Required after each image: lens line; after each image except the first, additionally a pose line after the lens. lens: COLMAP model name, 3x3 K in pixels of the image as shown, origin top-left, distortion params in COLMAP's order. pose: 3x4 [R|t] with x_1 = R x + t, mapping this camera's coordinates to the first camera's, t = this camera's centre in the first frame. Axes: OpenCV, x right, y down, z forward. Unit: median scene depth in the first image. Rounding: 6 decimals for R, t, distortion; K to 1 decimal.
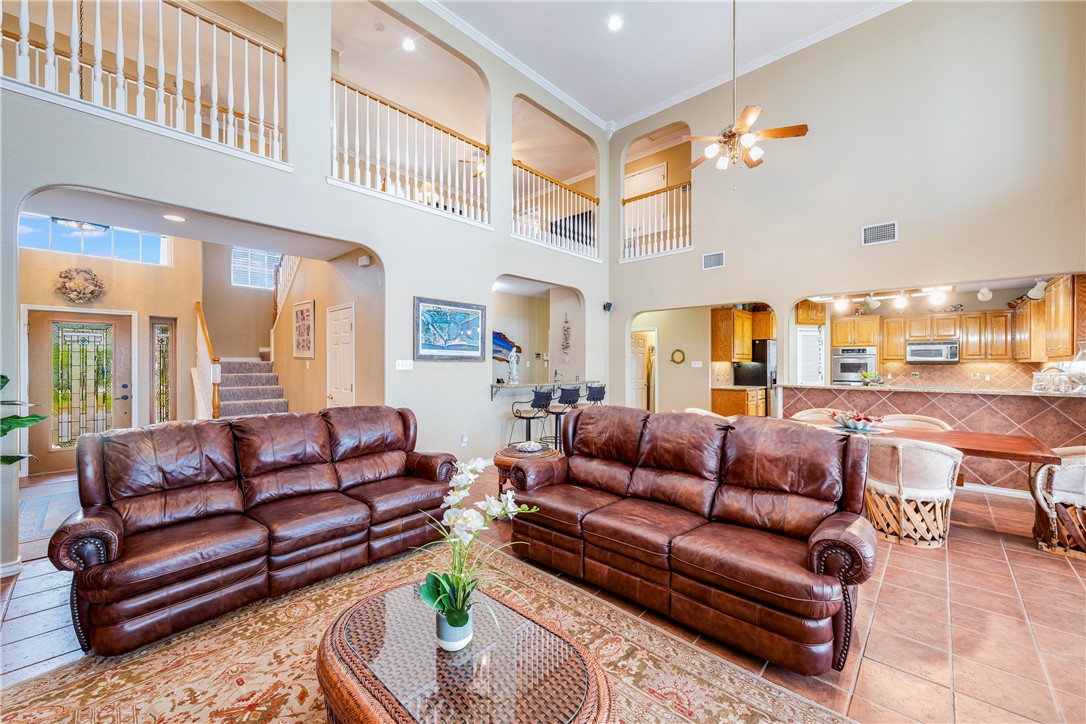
lens RADIAL K [[427.0, 0, 543.0], [0, 427.0, 362.0], [0, 0, 1]] dist [-0.000301, 0.000079]
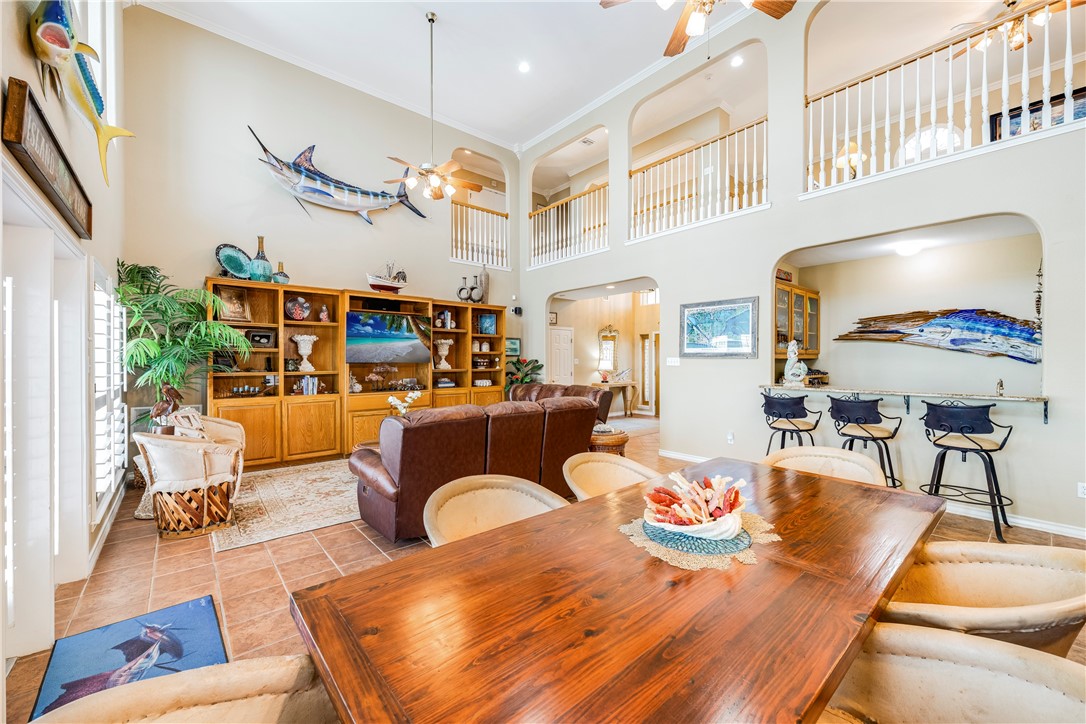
lens RADIAL K [[427.0, 0, 543.0], [0, 427.0, 362.0], [0, 0, 1]] dist [-0.000301, 0.000079]
pose [[-0.114984, 0.003232, -0.993362, 0.910156], [0.003638, 0.999989, 0.002832, 0.003200], [0.993361, -0.003288, -0.114995, 0.730985]]
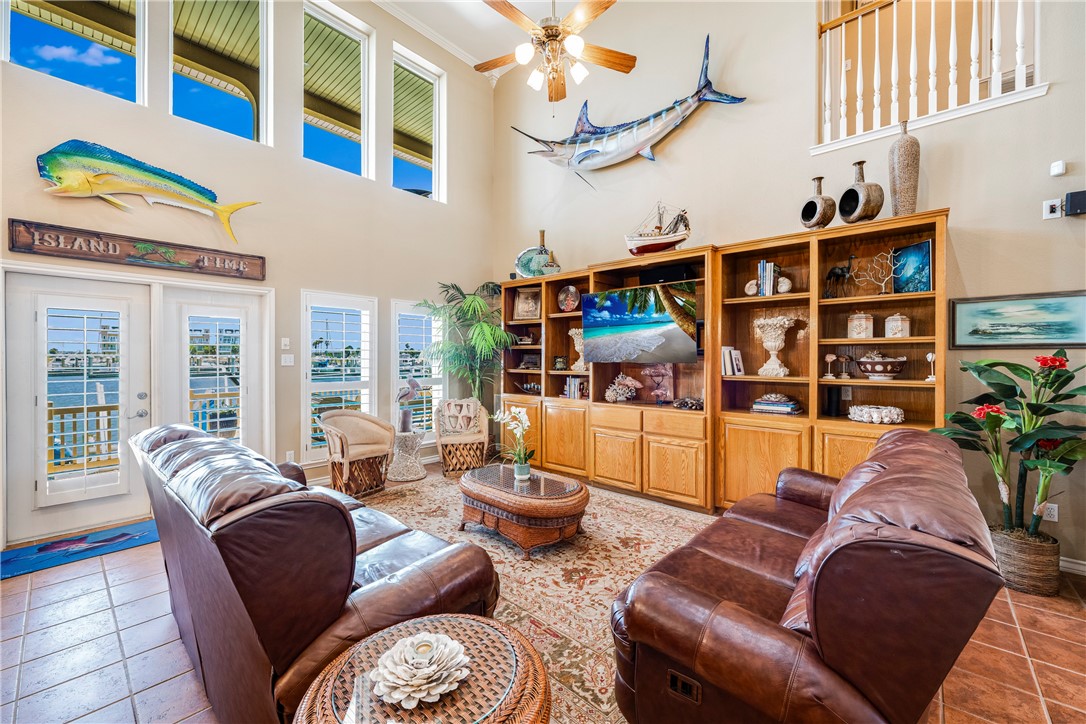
lens RADIAL K [[430.3, 0, 544.9], [0, 430.3, 358.4], [0, 0, 1]] dist [-0.000231, -0.000239]
pose [[-0.999705, -0.003741, -0.024016, -0.078808], [-0.003705, 0.999992, -0.001571, 0.002427], [0.024022, -0.001482, -0.999710, 0.961021]]
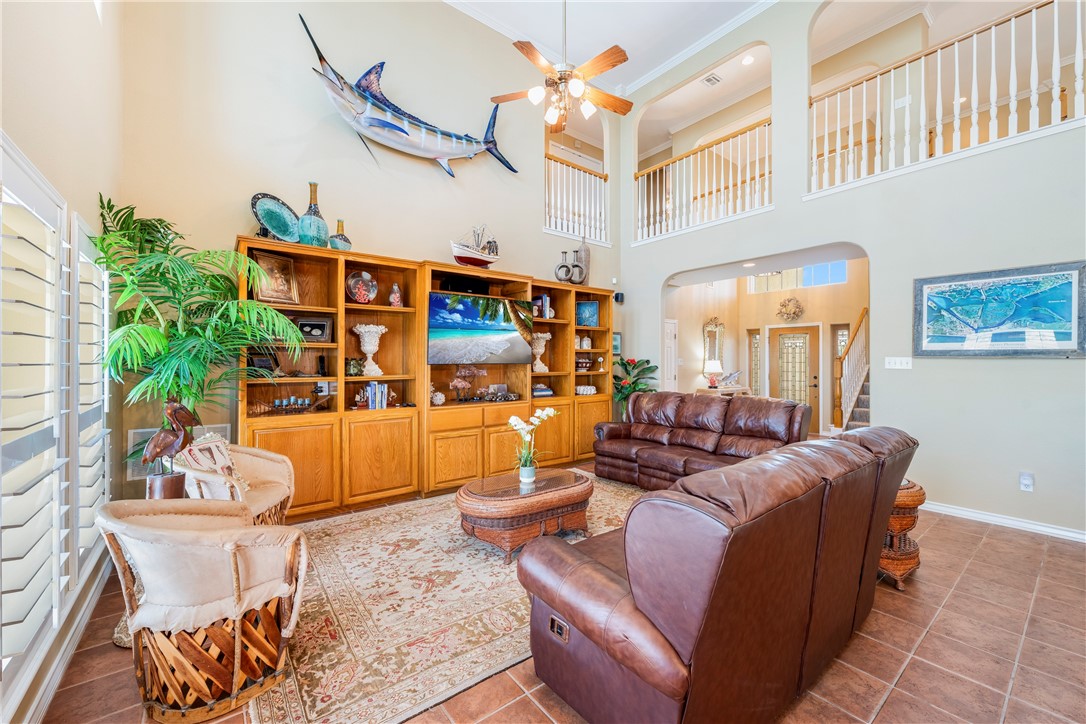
lens RADIAL K [[430.3, 0, 544.9], [0, 430.3, 358.4], [0, 0, 1]] dist [-0.000231, -0.000239]
pose [[-0.155429, -0.004760, -0.987836, 0.602360], [0.001714, 0.999986, -0.005088, 0.000855], [0.987846, -0.002484, -0.155418, 0.417546]]
